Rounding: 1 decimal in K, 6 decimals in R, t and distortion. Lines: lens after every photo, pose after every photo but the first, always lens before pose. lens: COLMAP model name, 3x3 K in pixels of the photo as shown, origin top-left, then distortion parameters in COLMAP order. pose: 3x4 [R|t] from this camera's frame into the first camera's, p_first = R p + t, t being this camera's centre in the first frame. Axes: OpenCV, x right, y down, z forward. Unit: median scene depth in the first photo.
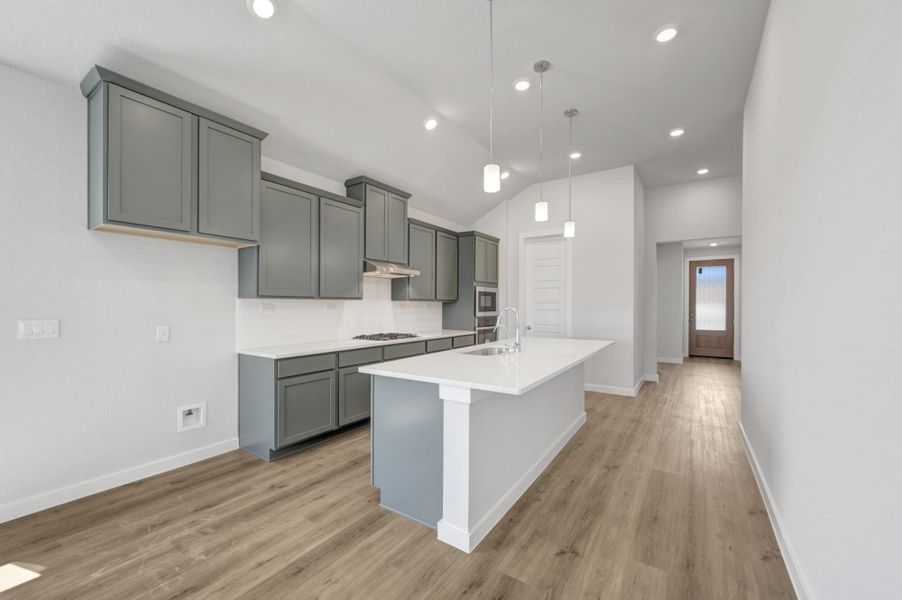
lens RADIAL K [[354.9, 0, 449.6], [0, 354.9, 307.5], [0, 0, 1]] dist [0.000470, 0.000284]
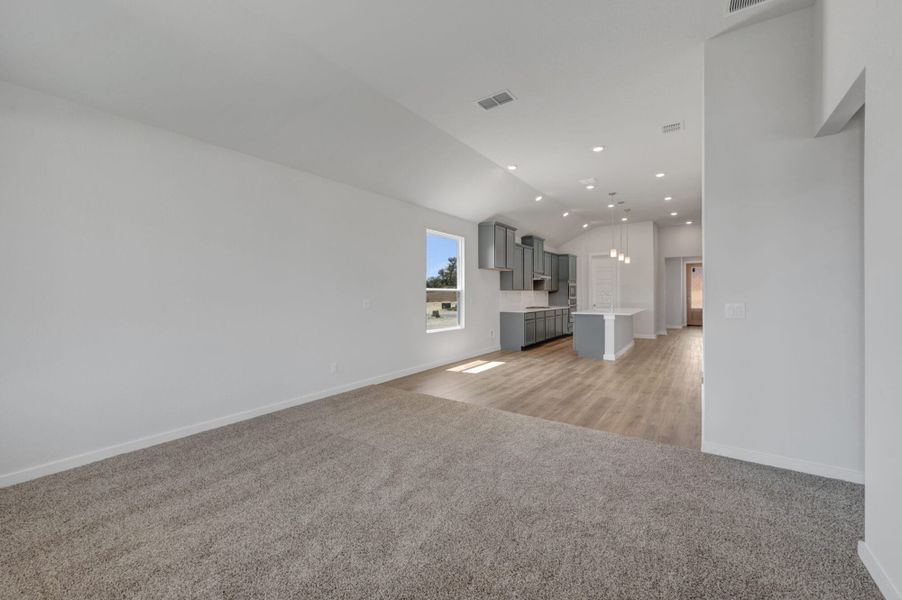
lens RADIAL K [[354.9, 0, 451.8], [0, 354.9, 291.6], [0, 0, 1]] dist [0.000470, 0.000284]
pose [[0.999897, -0.005053, -0.013457, -0.562201], [0.004891, 0.999915, -0.012102, 0.006609], [0.013517, 0.012034, 0.999836, -0.962817]]
